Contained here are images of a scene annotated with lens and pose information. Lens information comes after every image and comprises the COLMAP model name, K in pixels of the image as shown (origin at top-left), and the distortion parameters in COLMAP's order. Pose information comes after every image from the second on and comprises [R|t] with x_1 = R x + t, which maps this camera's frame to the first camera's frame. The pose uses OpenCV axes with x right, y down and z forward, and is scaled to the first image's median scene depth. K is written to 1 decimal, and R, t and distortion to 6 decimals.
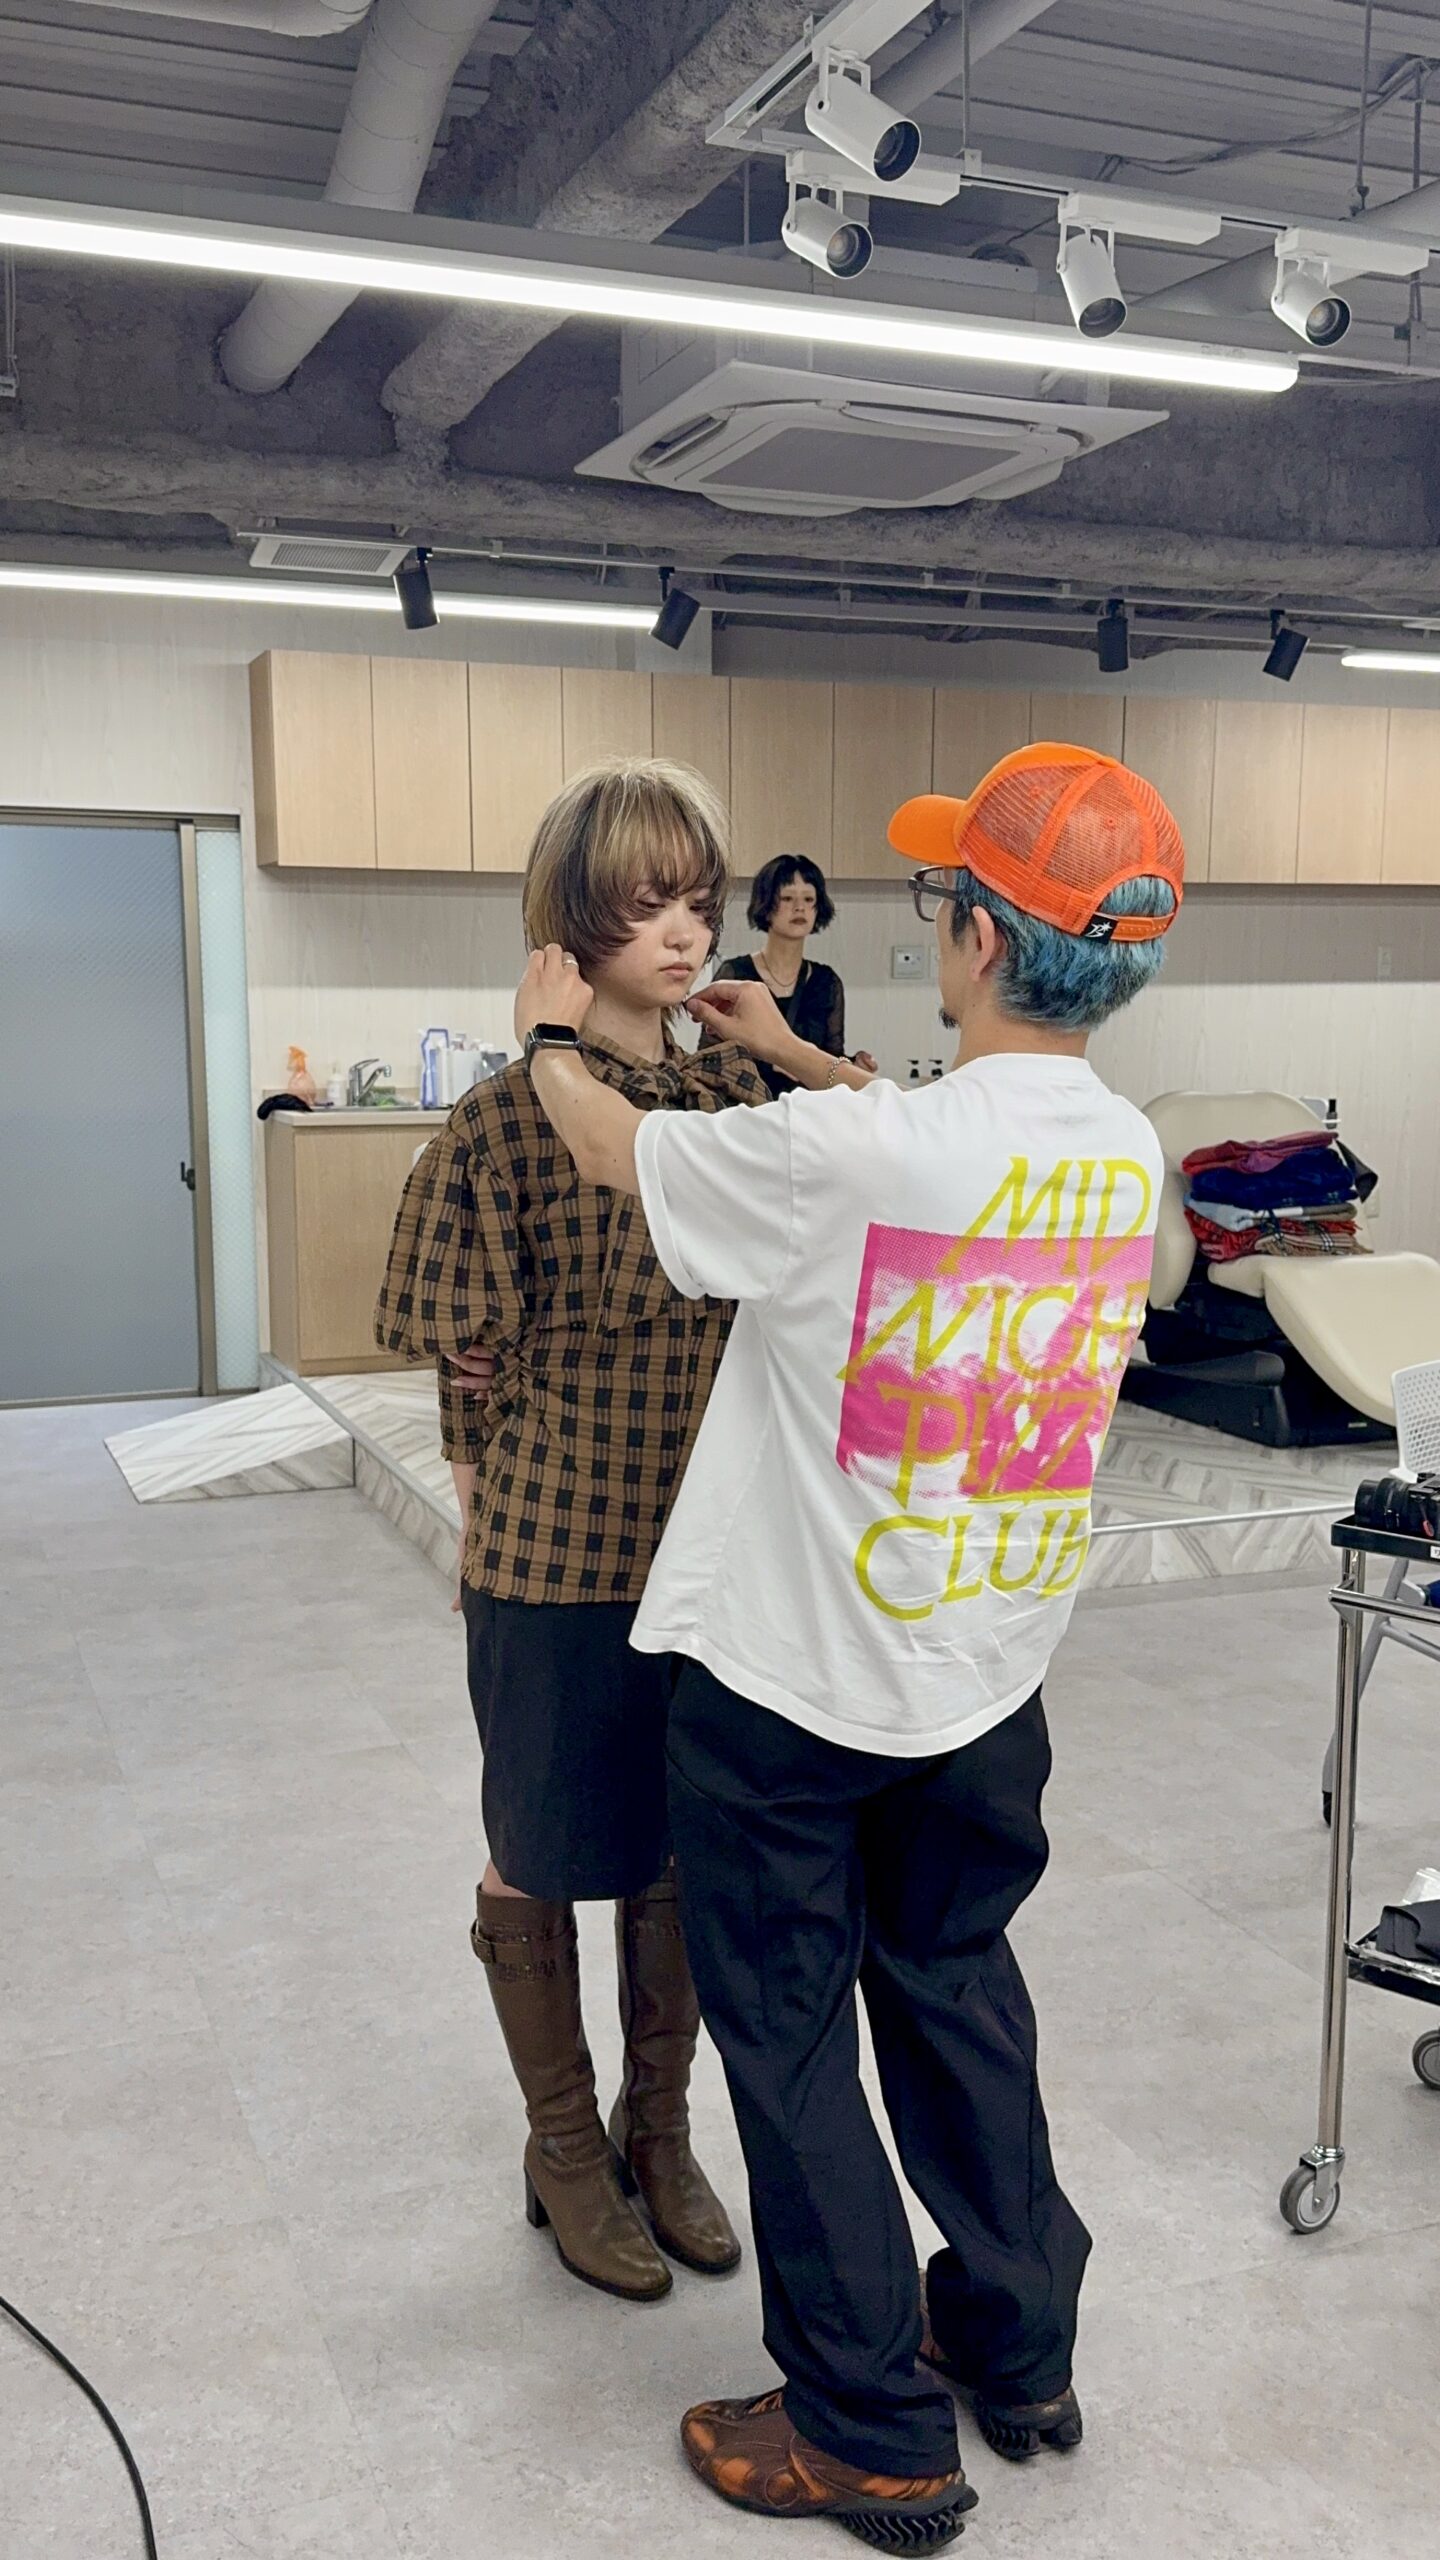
lens RADIAL K [[2166.5, 0, 695.4], [0, 2166.5, 1289.7], [0, 0, 1]] dist [0.126924, -0.123776]
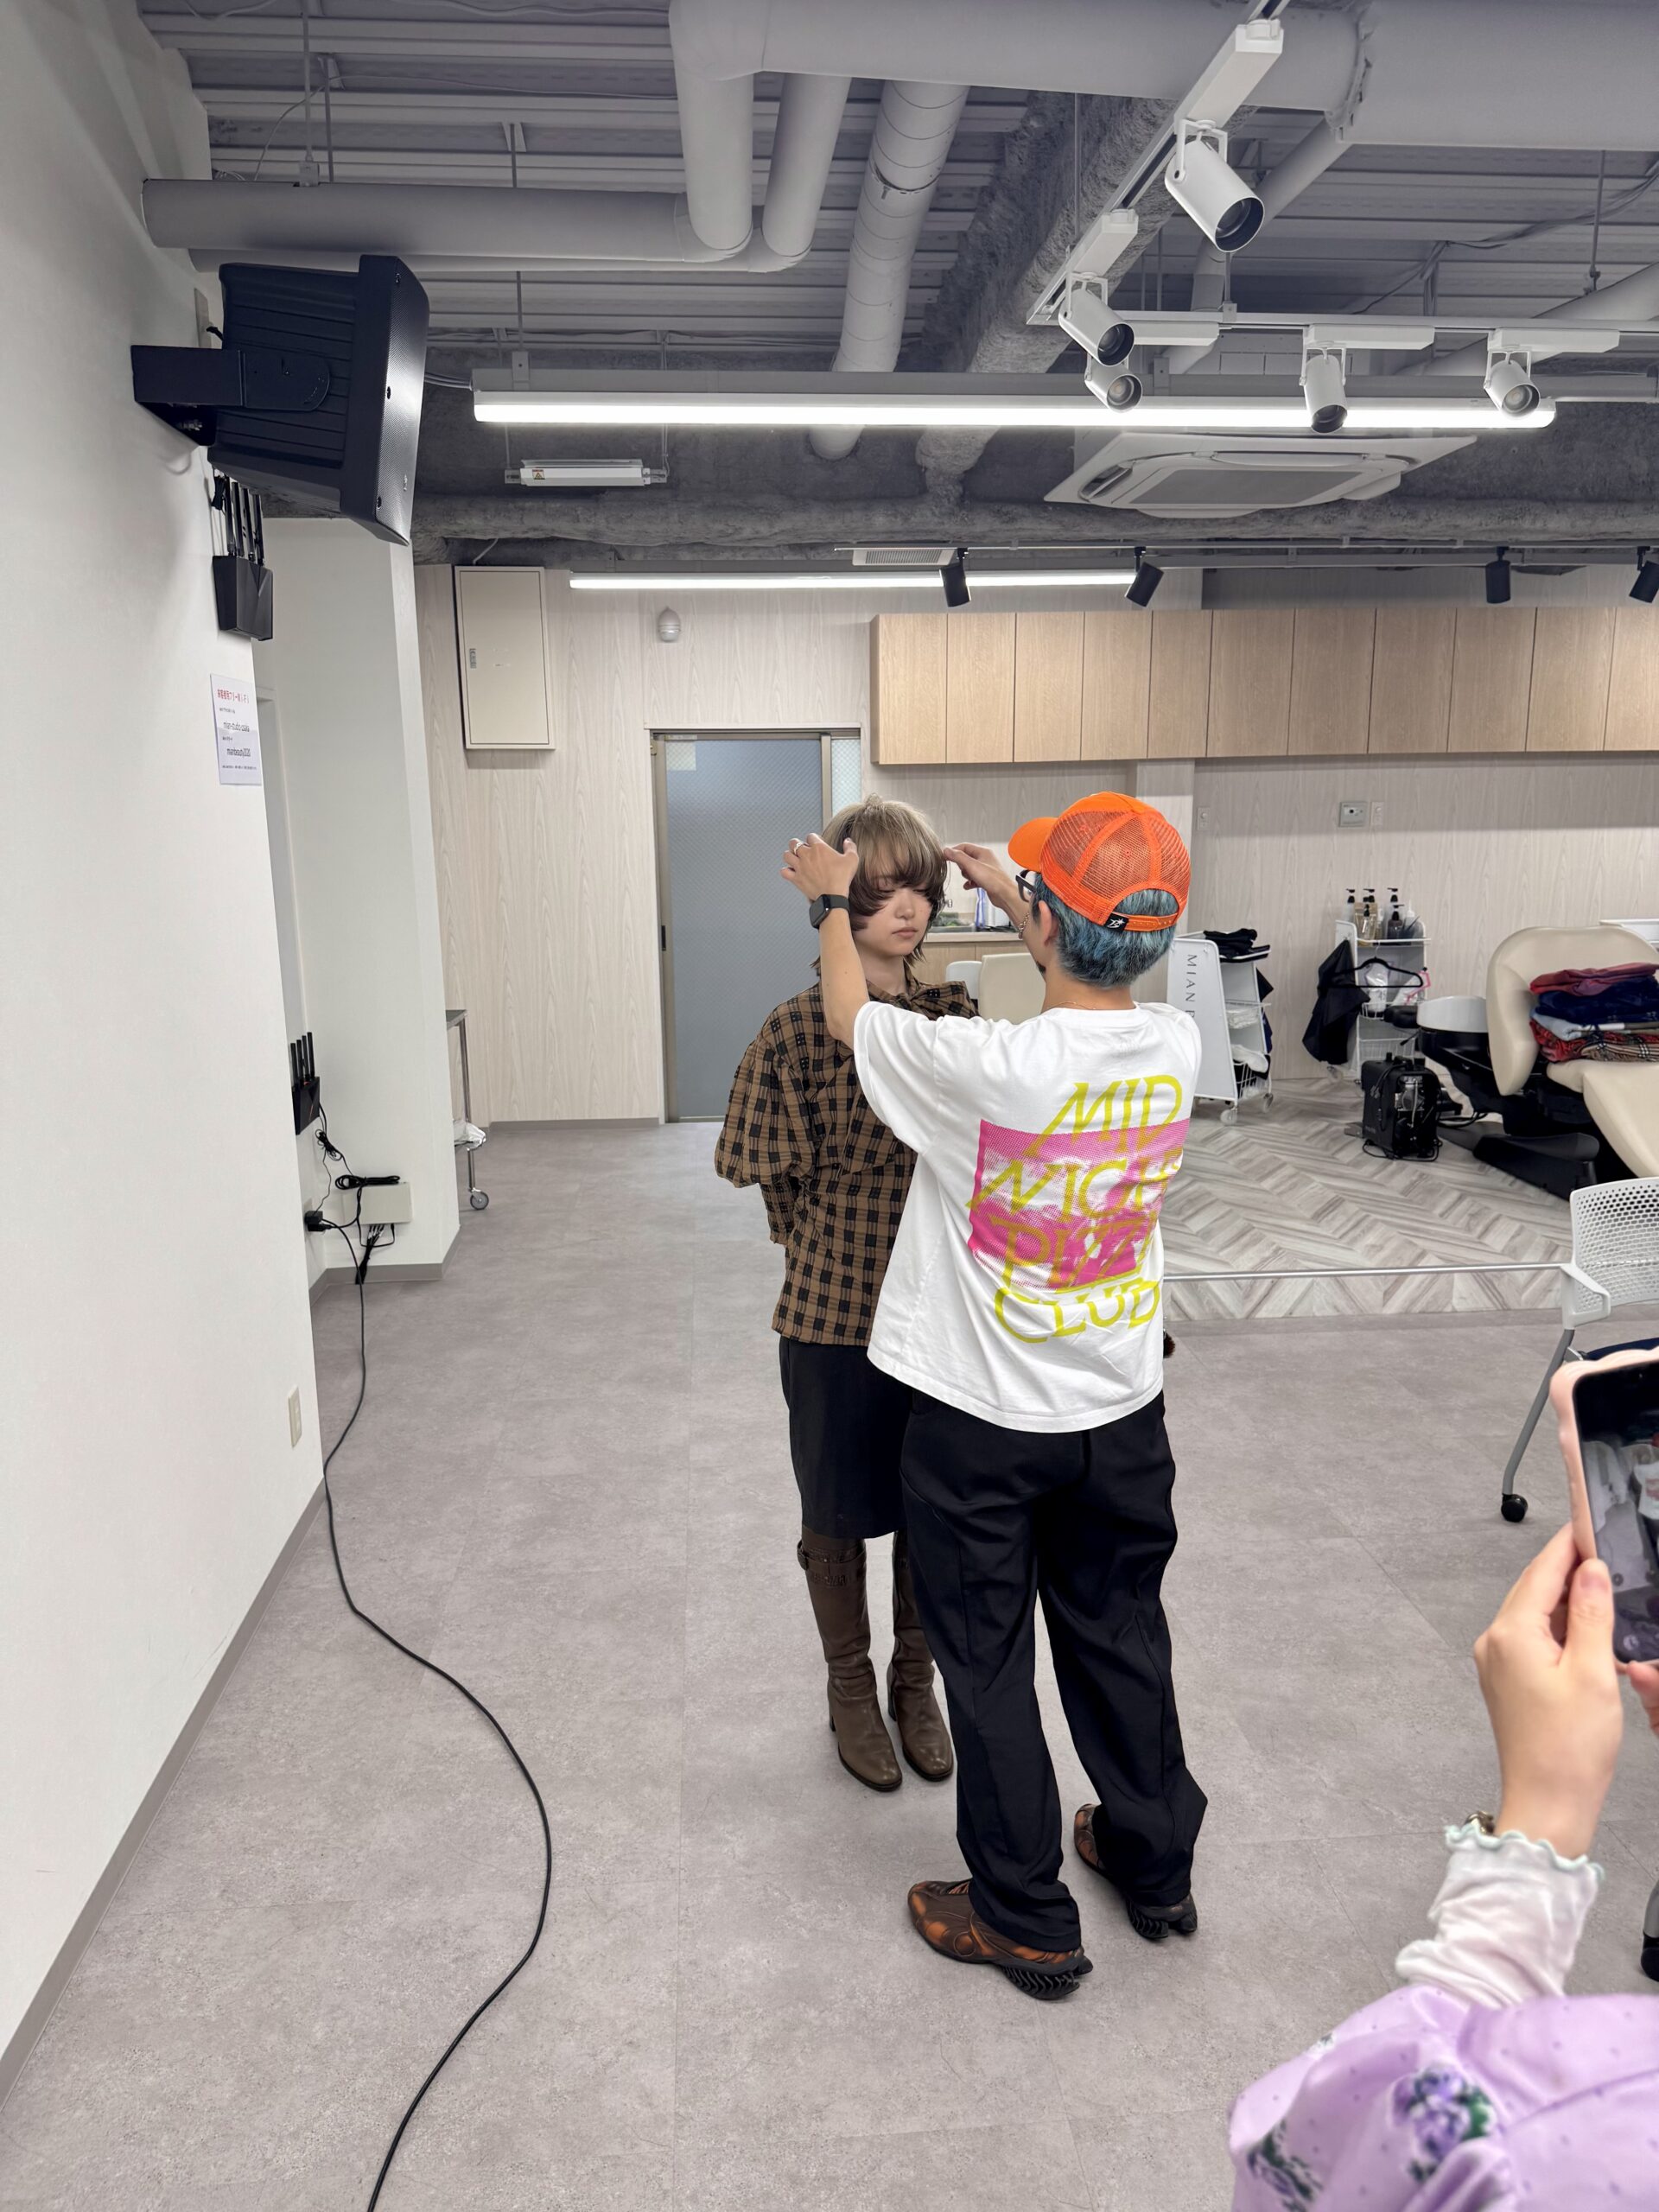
lens RADIAL K [[1539.3, 0, 842.6], [0, 1539.3, 1090.7], [0, 0, 1]] dist [0.070582, -0.033663]
pose [[0.959730, 0.043611, -0.277517, 0.137615], [-0.029147, 0.998003, 0.056035, -0.053707], [0.279407, -0.045690, 0.959085, -0.015835]]
